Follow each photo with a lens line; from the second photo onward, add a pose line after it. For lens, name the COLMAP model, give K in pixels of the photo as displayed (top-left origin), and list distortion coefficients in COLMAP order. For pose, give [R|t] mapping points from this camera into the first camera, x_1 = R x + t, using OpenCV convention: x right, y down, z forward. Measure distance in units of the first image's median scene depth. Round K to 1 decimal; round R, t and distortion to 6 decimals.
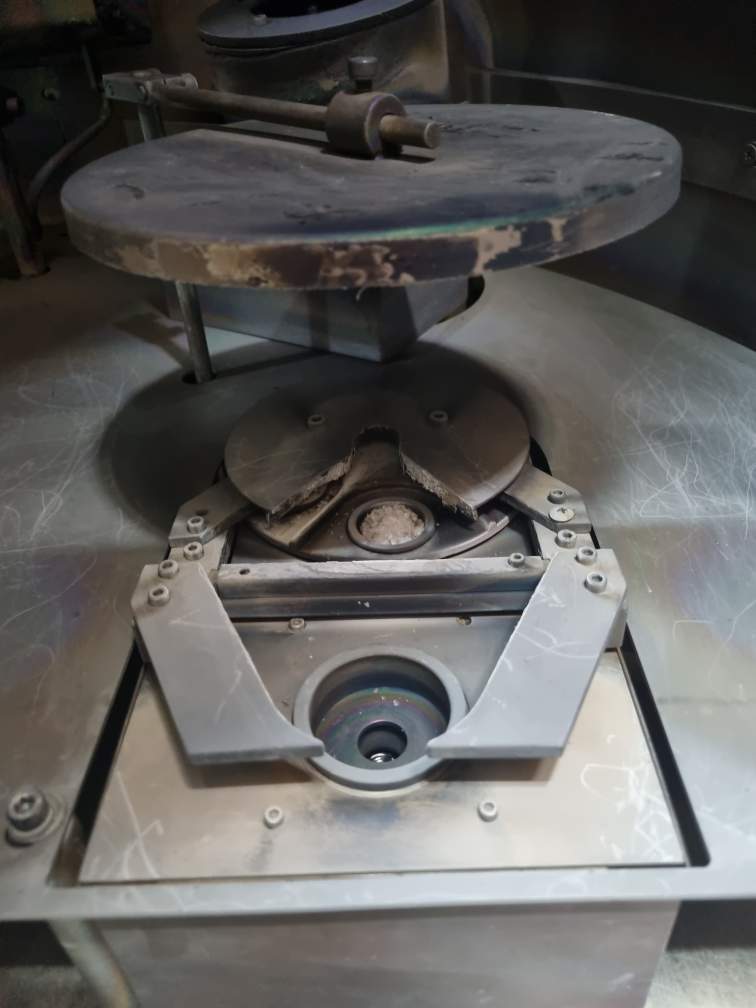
lens RADIAL K [[748.6, 0, 379.1], [0, 748.6, 496.7], [0, 0, 1]] dist [0.012563, -0.000597]
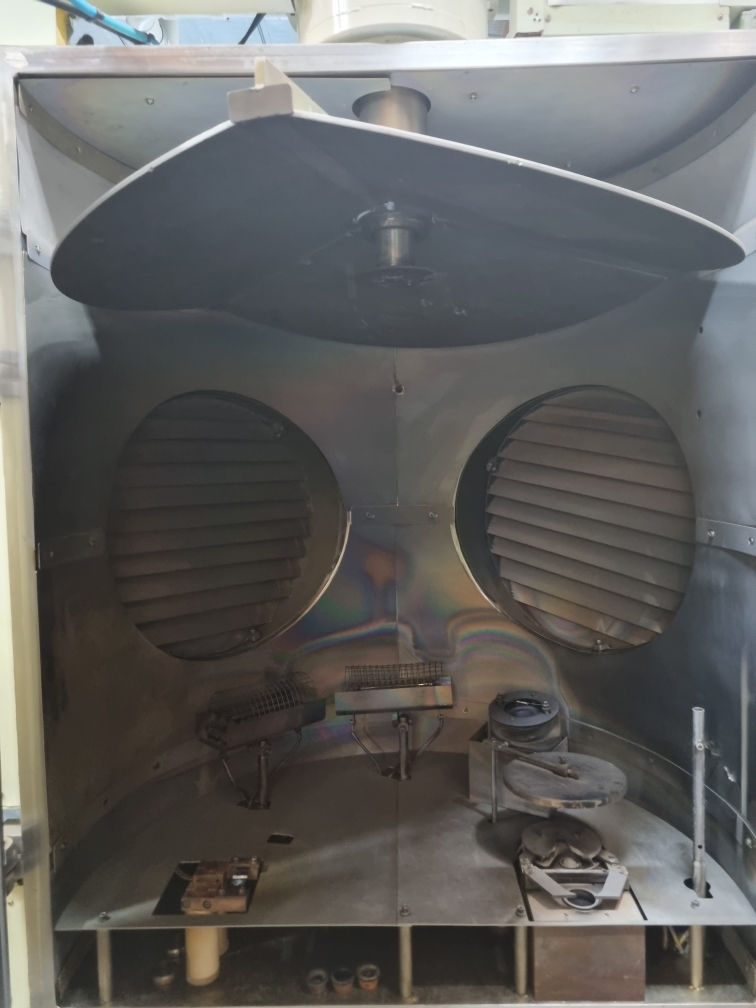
lens RADIAL K [[748.6, 0, 388.3], [0, 748.6, 502.0], [0, 0, 1]] dist [0.012563, -0.000597]
pose [[0.999339, 0.036246, -0.002854, -1.063944], [-0.032283, 0.848459, -0.528275, 0.577258], [-0.016726, 0.528018, 0.849068, -3.592380]]
